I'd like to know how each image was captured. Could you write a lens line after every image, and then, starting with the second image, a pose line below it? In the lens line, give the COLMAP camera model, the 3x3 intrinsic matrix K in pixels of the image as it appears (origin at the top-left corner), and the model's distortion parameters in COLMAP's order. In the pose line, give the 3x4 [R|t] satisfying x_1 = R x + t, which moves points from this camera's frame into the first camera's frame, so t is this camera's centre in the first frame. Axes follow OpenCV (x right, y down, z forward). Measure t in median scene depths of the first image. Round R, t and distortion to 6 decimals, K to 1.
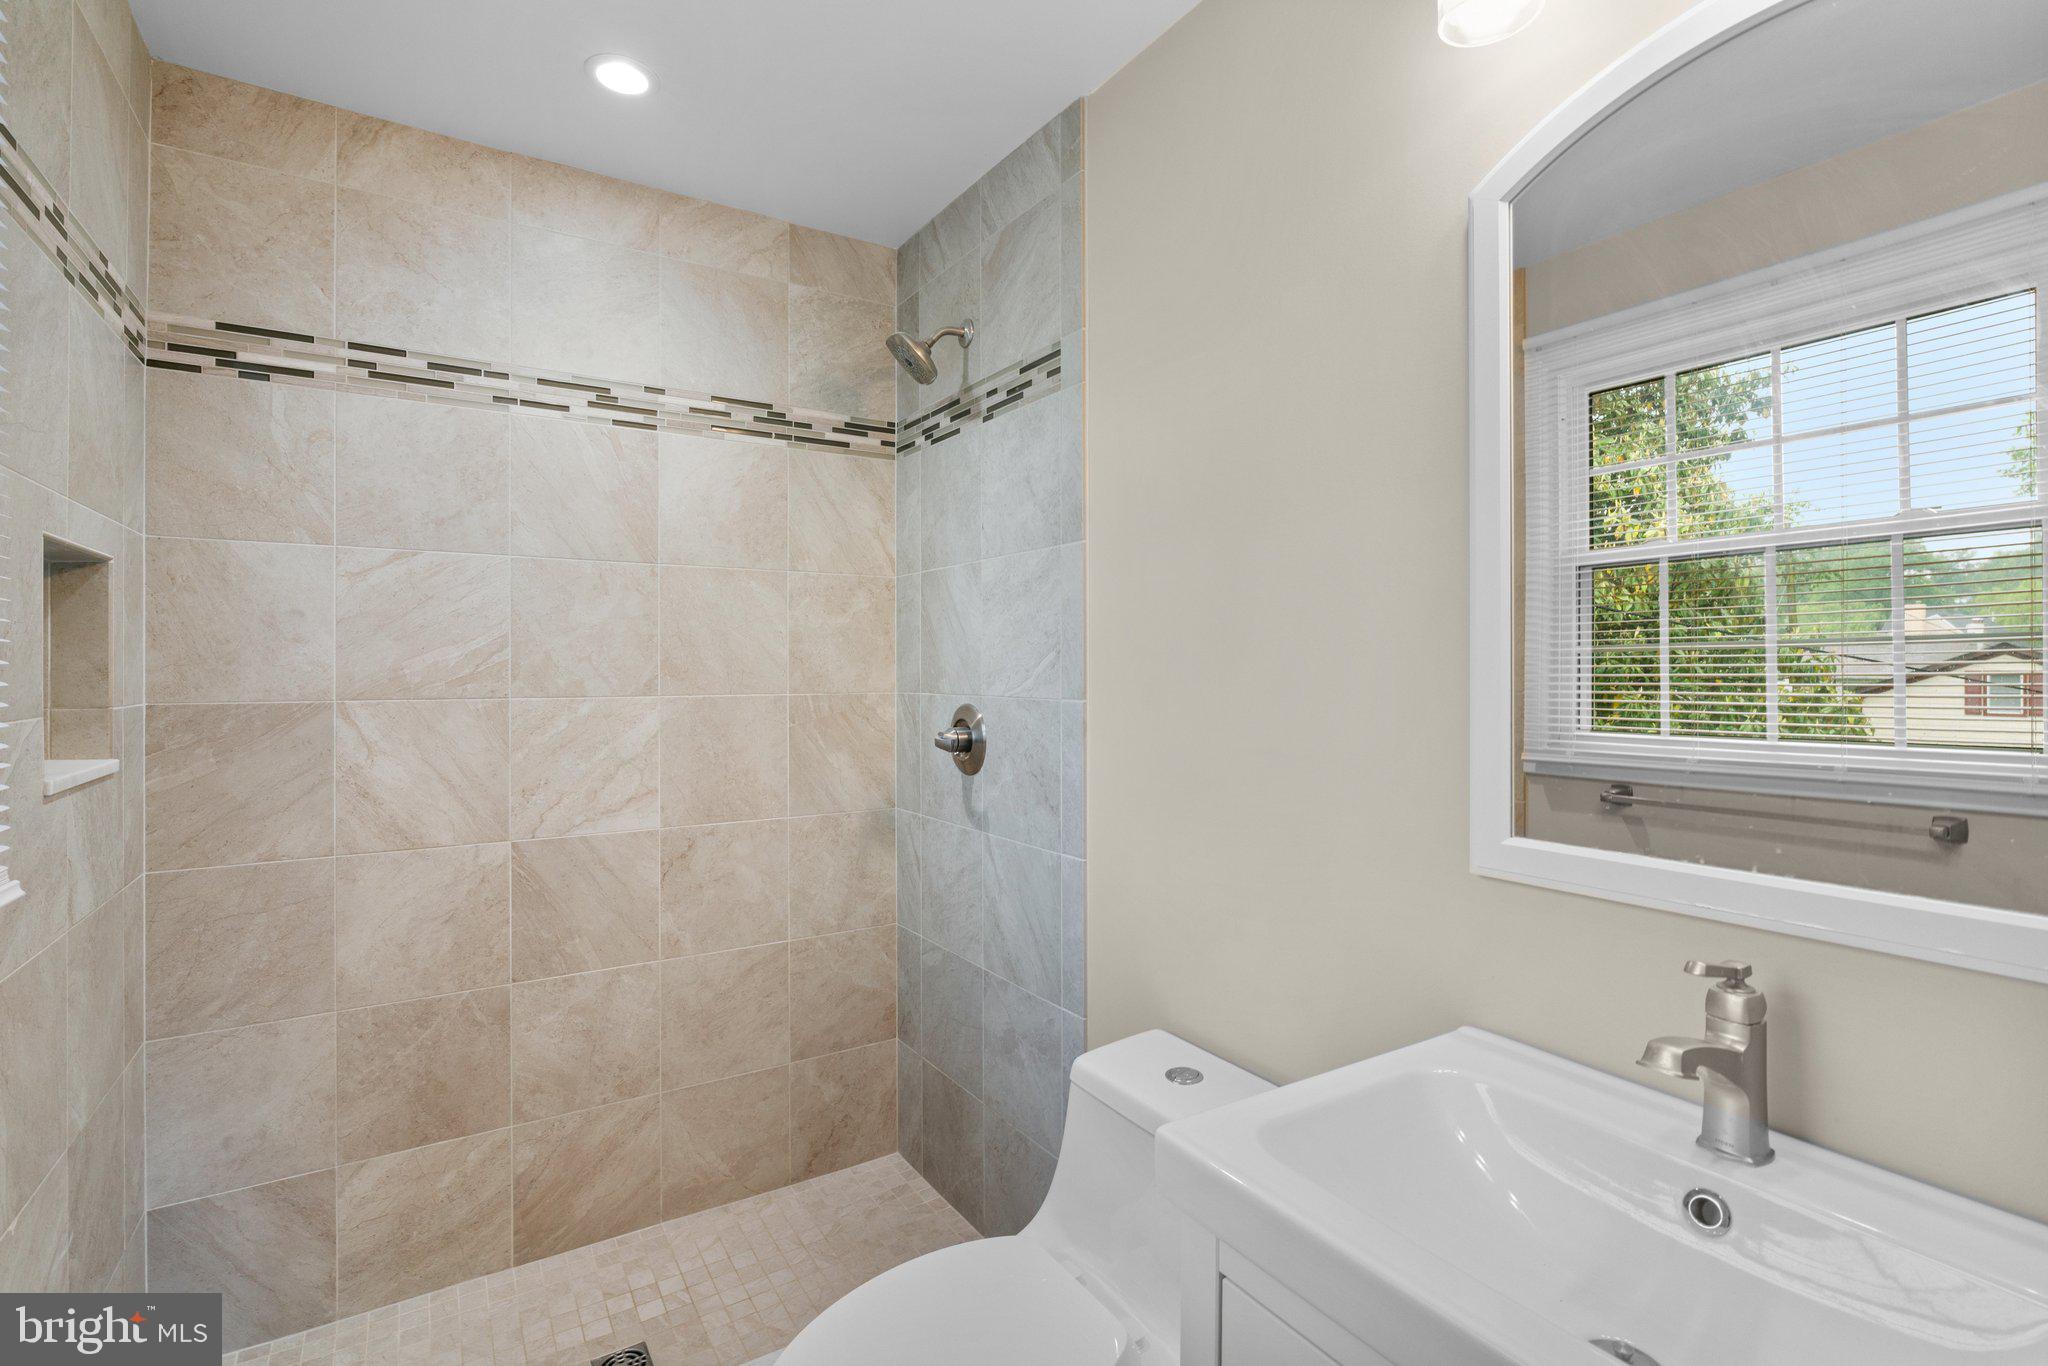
lens RADIAL K [[935.9, 0, 1015.1], [0, 935.9, 680.3], [0, 0, 1]] dist [-0.007895, 0.002993]
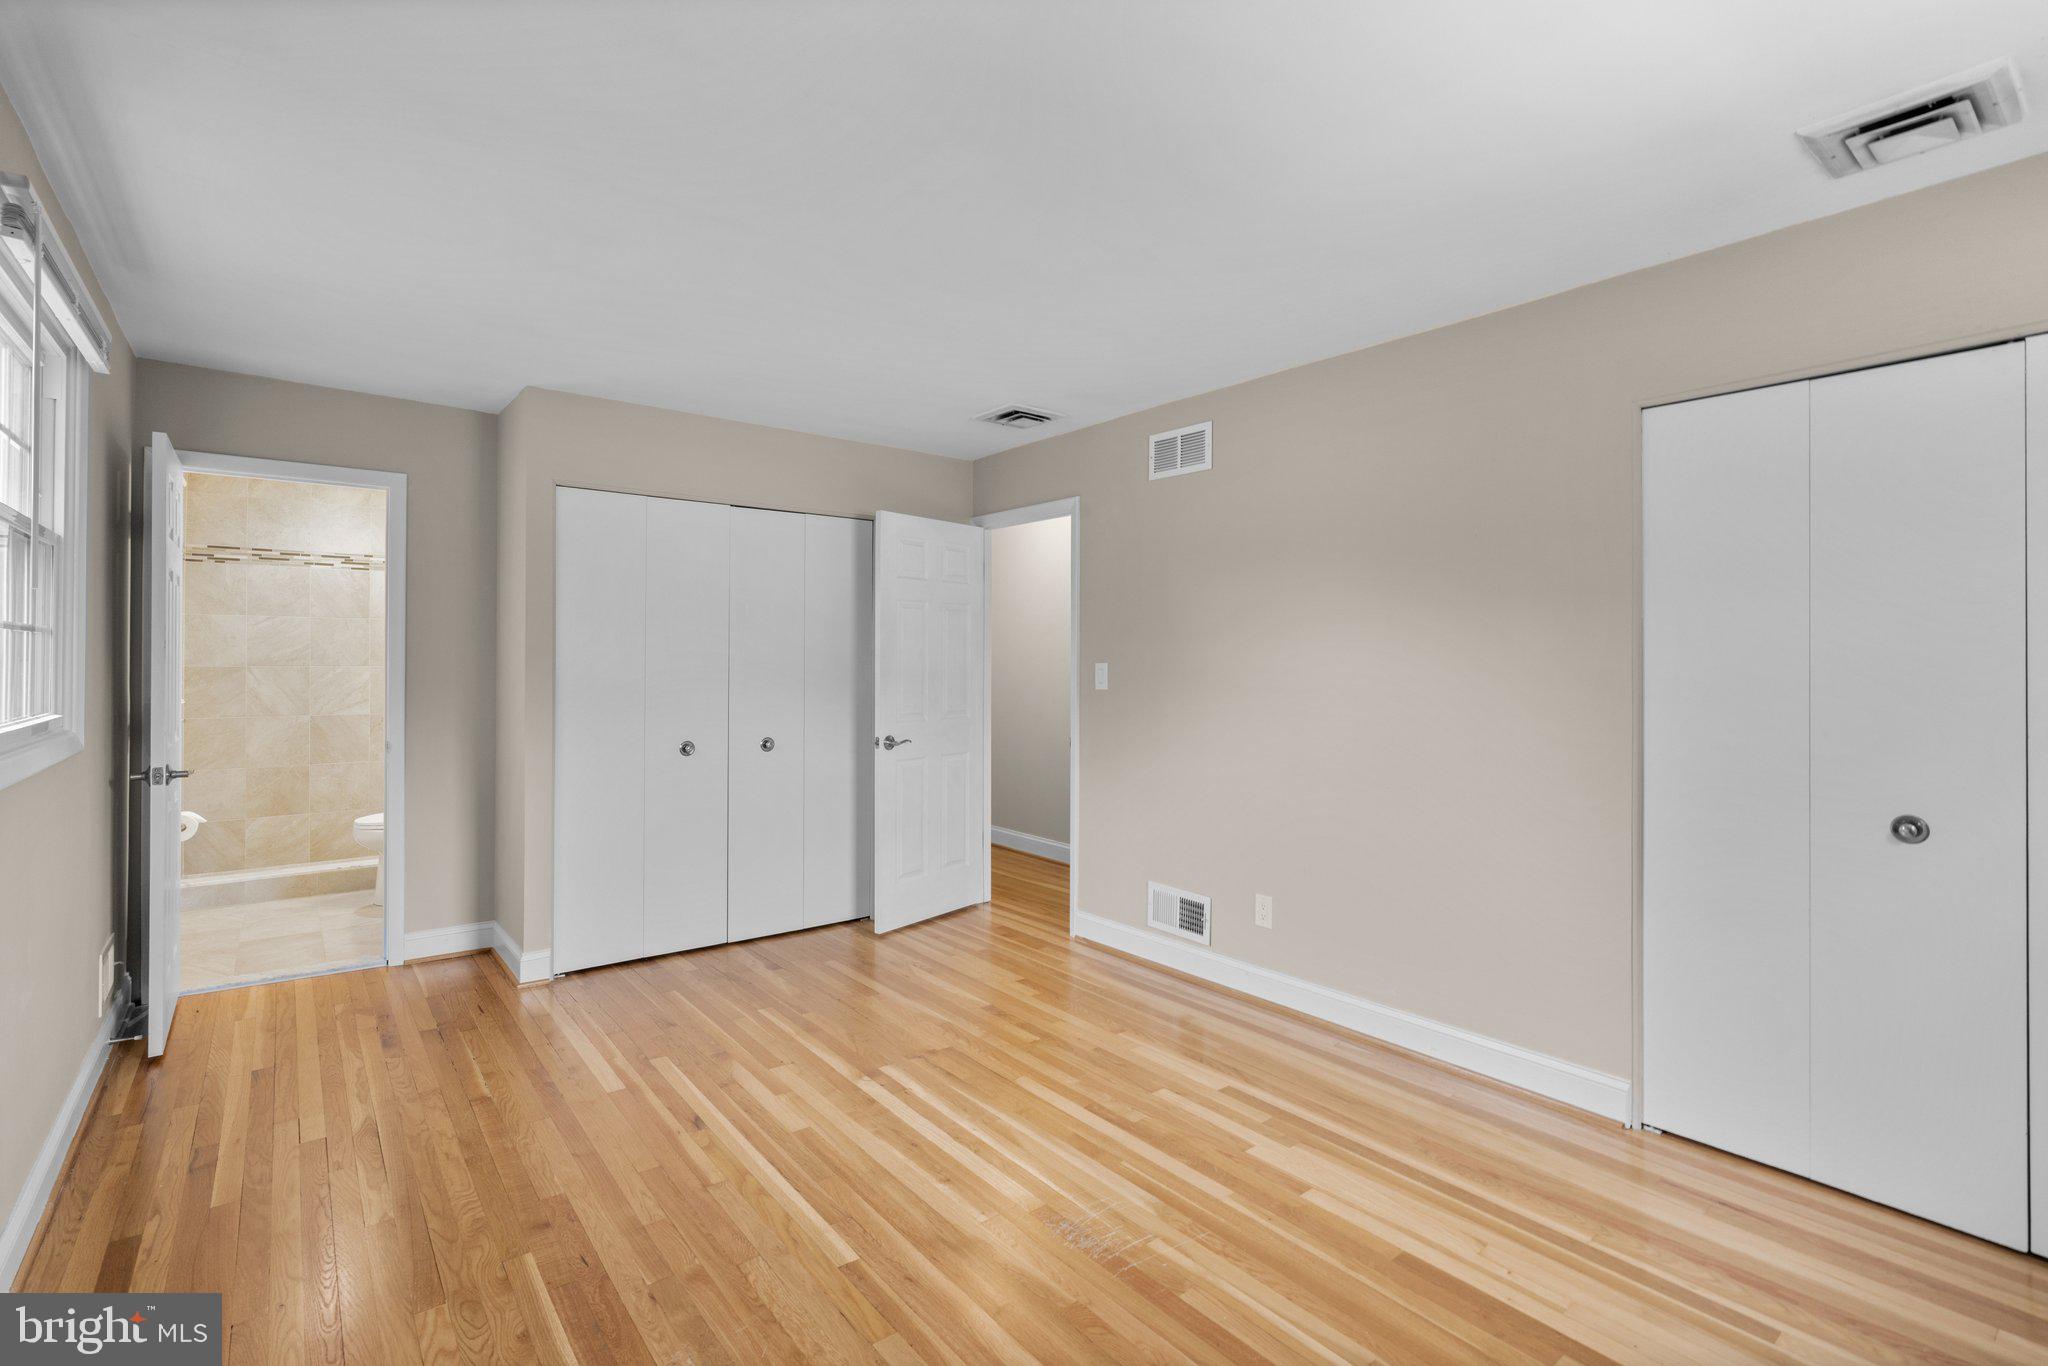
lens RADIAL K [[935.9, 0, 1027.3], [0, 935.9, 665.5], [0, 0, 1]] dist [-0.007895, 0.002993]
pose [[0.992095, 0.002068, 0.125472, 1.357601], [-0.001167, 0.999973, -0.007251, 0.037080], [-0.125483, 0.007047, 0.992071, -2.238586]]
